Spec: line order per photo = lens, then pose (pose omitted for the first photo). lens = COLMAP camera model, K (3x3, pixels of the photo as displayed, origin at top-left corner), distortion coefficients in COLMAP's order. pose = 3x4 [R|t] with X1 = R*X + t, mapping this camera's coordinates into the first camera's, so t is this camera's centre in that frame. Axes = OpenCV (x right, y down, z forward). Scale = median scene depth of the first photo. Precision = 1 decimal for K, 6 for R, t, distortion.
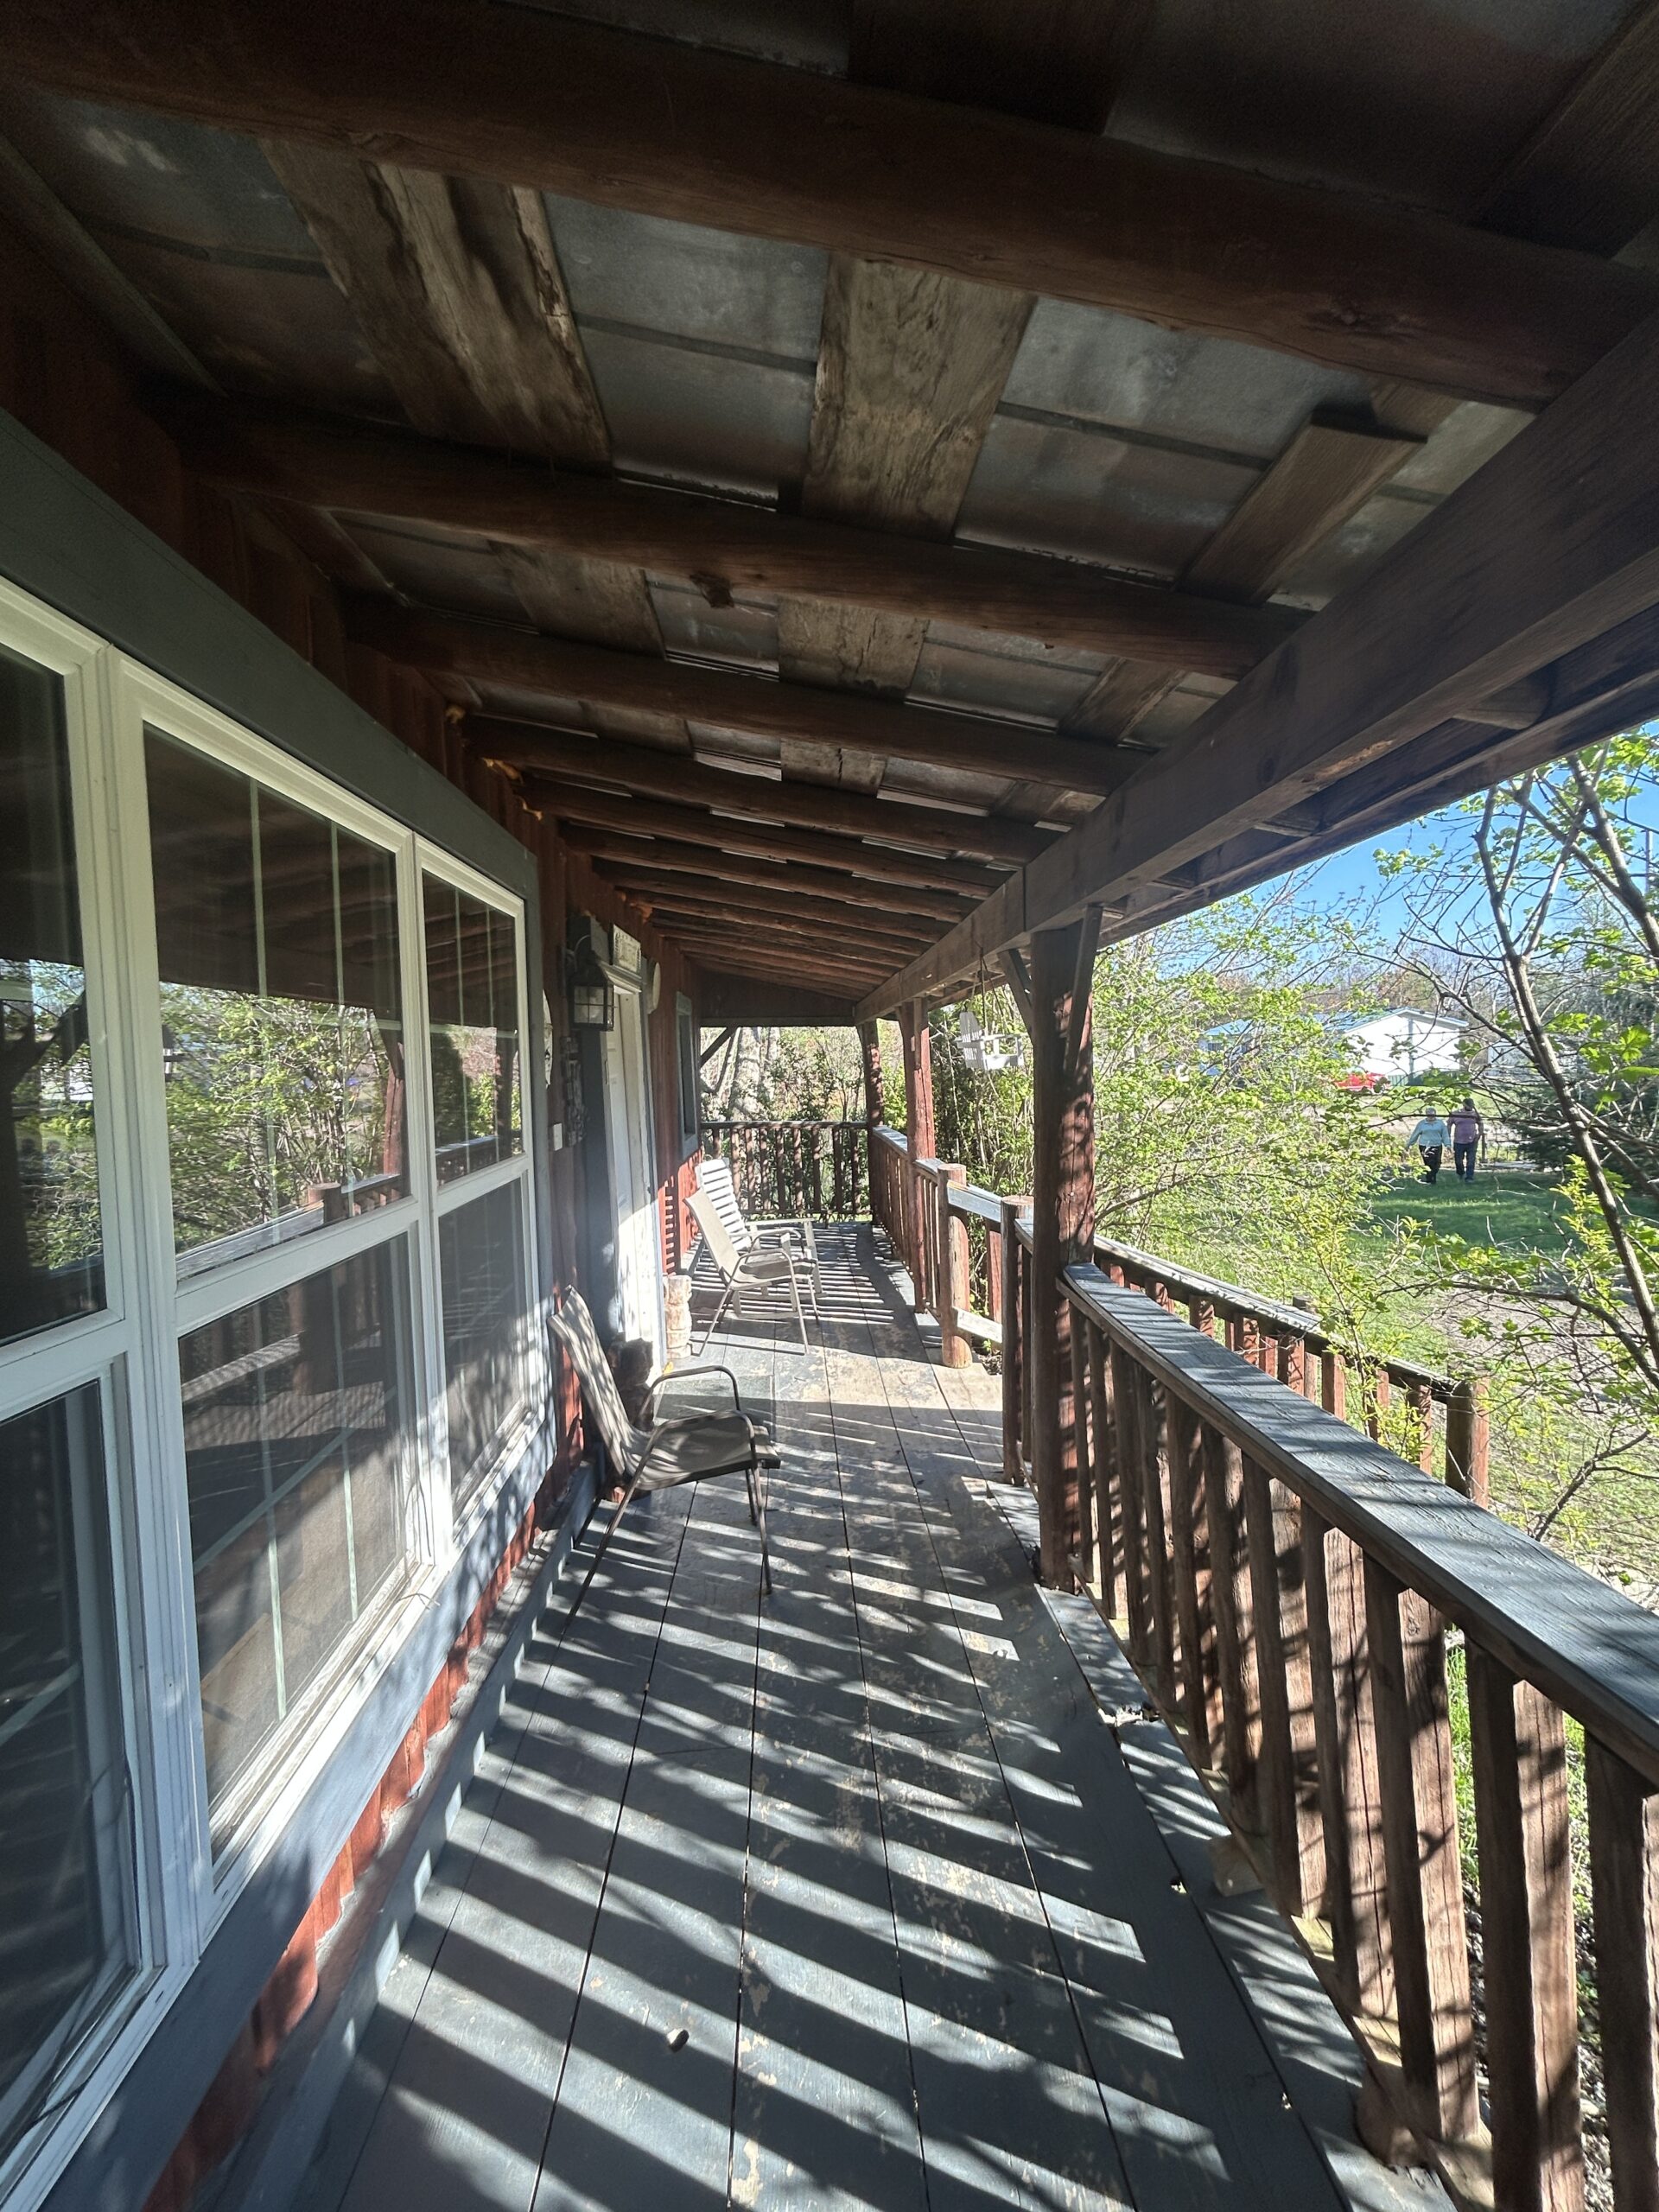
lens RADIAL K [[930.3, 0, 829.5], [0, 930.3, 1106.0], [0, 0, 1]] dist [0.000725, 0.000130]
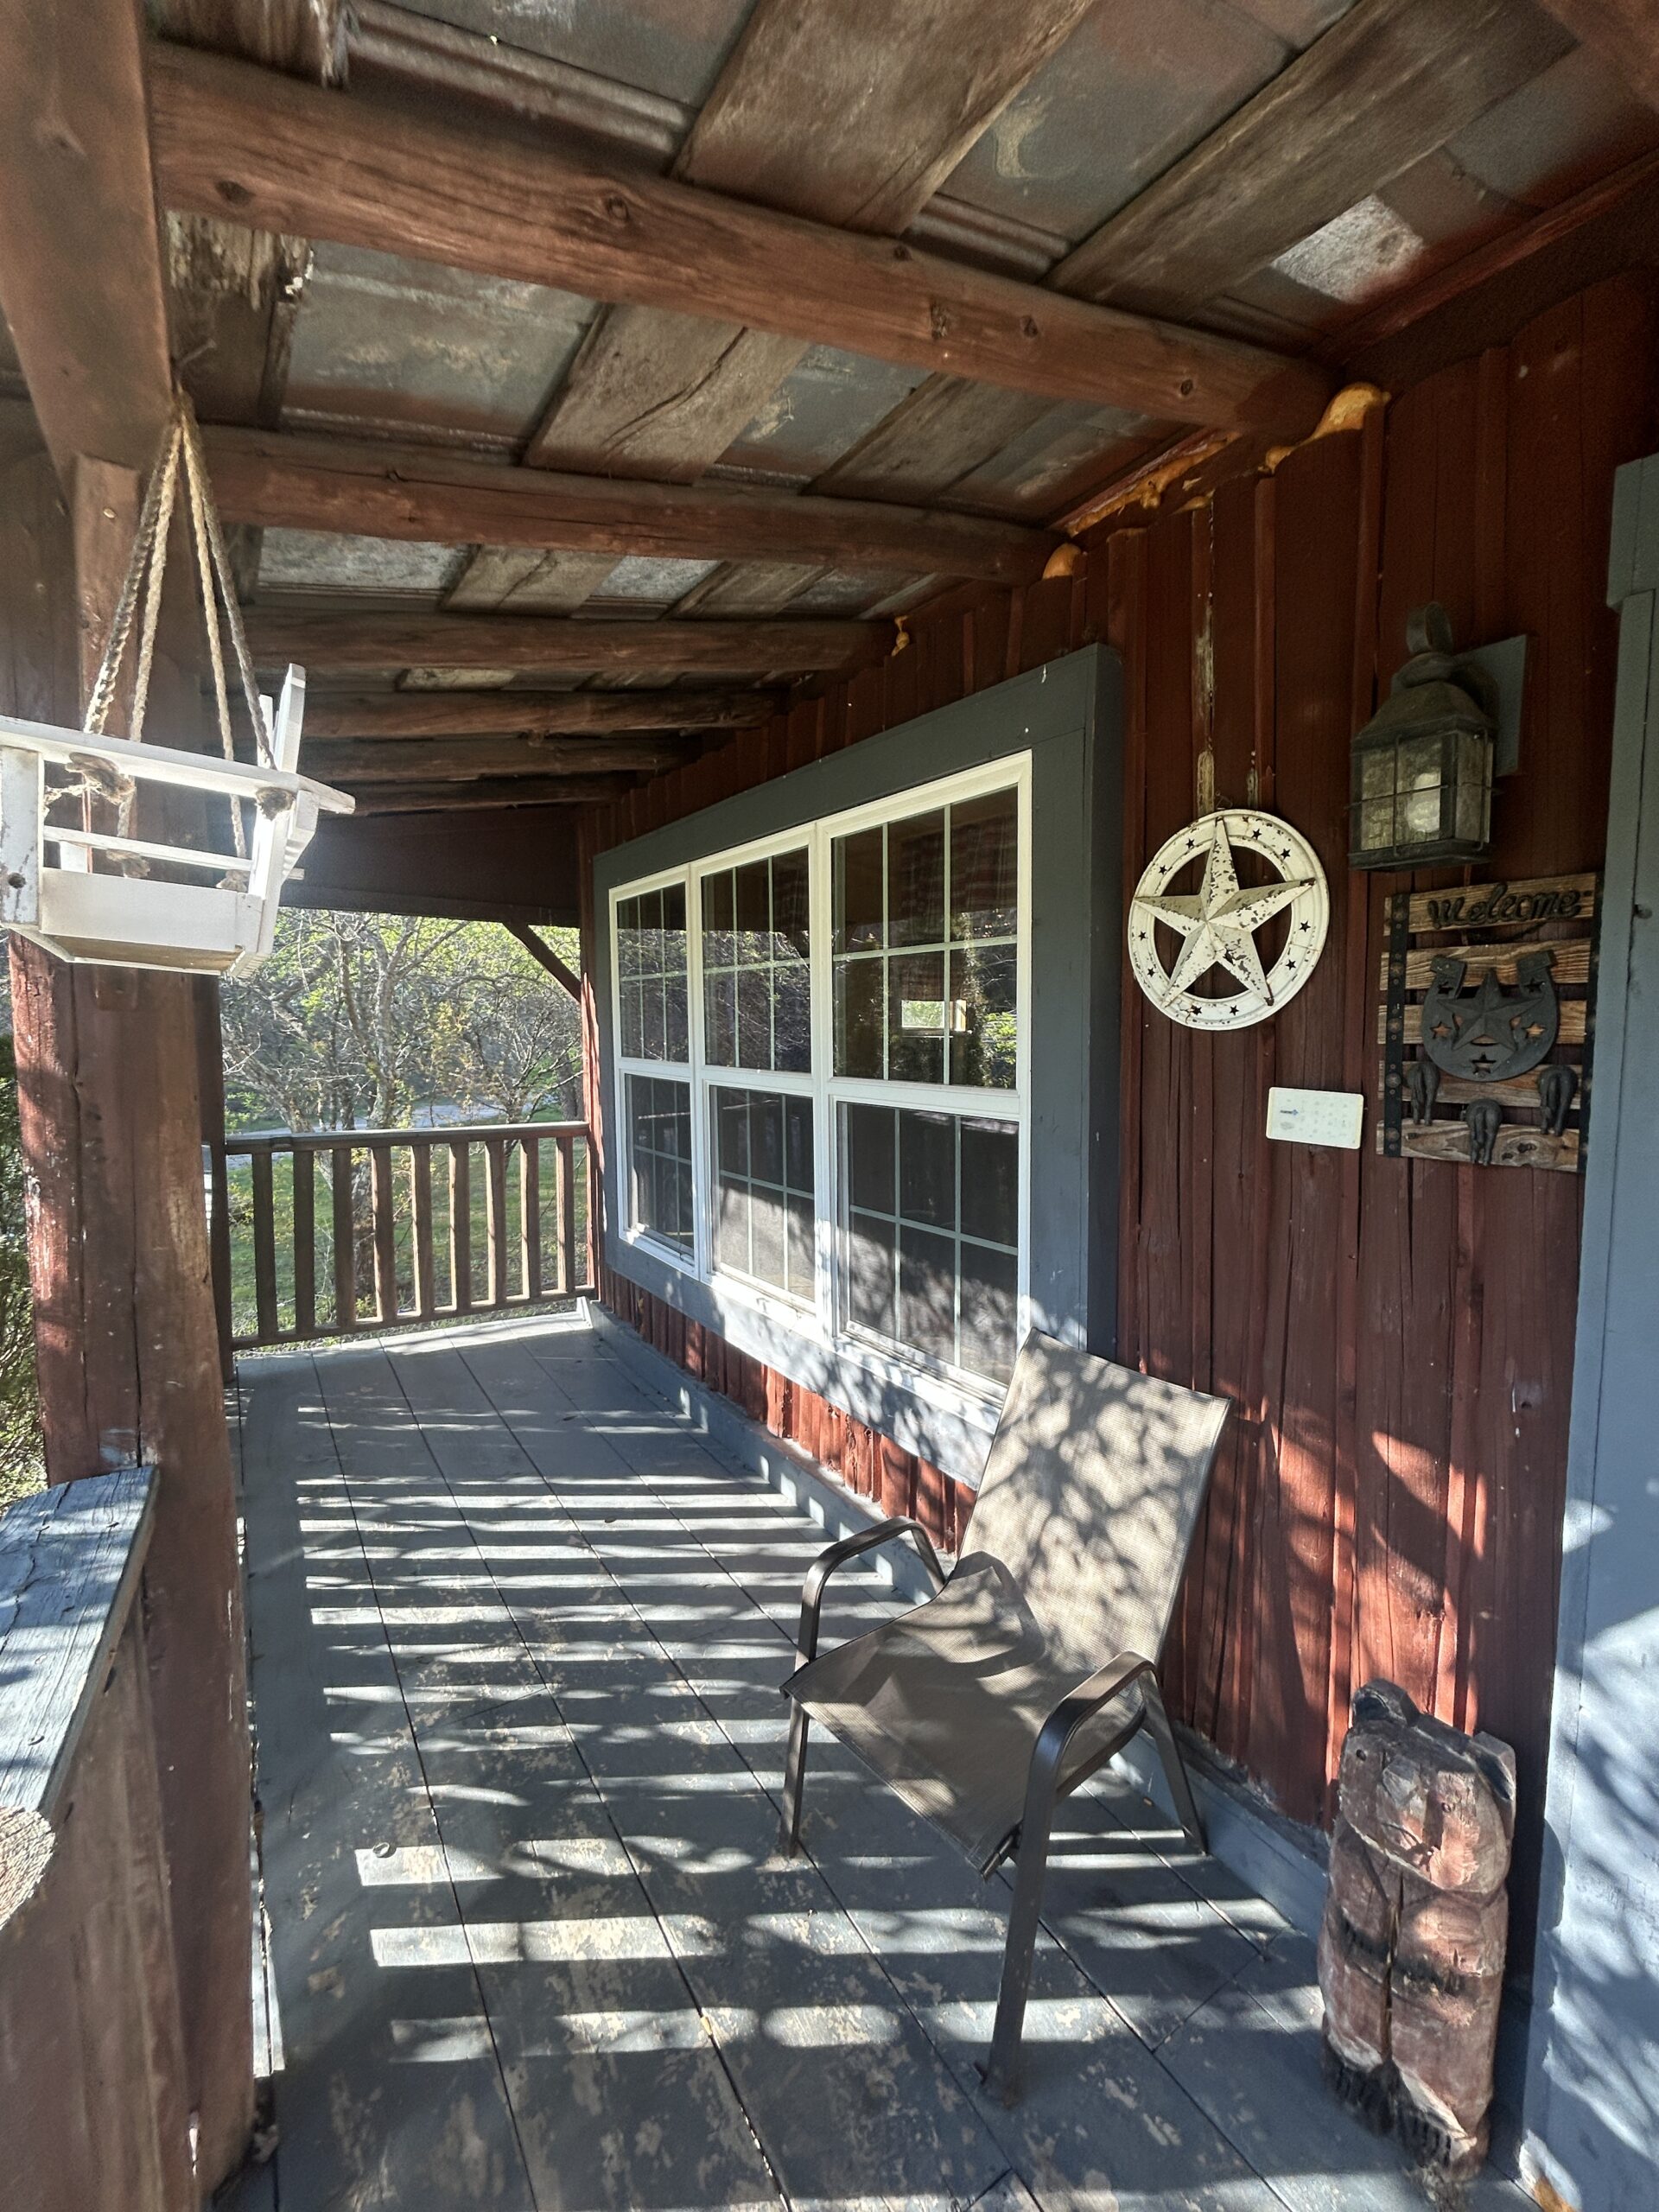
lens RADIAL K [[930.3, 0, 829.5], [0, 930.3, 1106.0], [0, 0, 1]] dist [0.000725, 0.000130]
pose [[-0.862123, 0.043038, -0.504869, 0.258106], [-0.017321, 0.993301, 0.114252, -0.030964], [0.506404, 0.107244, -0.855602, 1.952163]]
